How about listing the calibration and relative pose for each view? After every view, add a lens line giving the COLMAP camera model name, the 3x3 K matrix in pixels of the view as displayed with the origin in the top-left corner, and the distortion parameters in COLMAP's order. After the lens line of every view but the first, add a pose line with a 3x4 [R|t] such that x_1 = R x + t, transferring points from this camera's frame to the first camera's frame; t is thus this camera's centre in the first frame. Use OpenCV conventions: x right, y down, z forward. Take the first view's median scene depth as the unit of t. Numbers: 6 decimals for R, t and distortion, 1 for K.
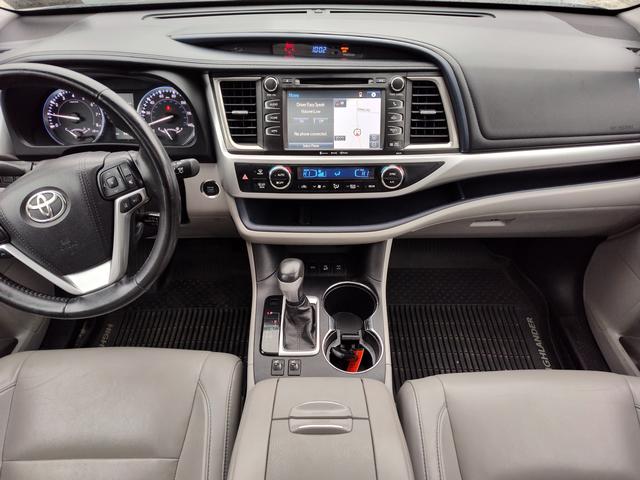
lens RADIAL K [[437.5, 0, 317.4], [0, 437.5, 239.3], [0, 0, 1]] dist [0.026738, -0.038410]
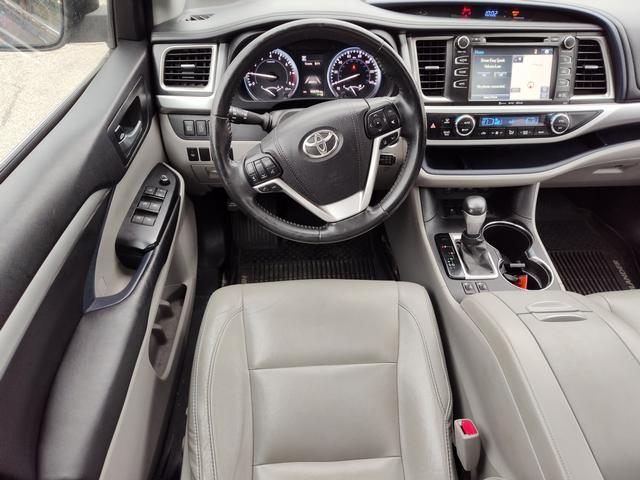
lens RADIAL K [[437.5, 0, 314.5], [0, 437.5, 242.6], [0, 0, 1]] dist [0.026738, -0.038410]
pose [[0.998855, -0.023815, 0.041502, -0.535673], [0.022218, 0.999010, 0.038543, 0.113521], [-0.042379, -0.037576, 0.998395, -0.147809]]
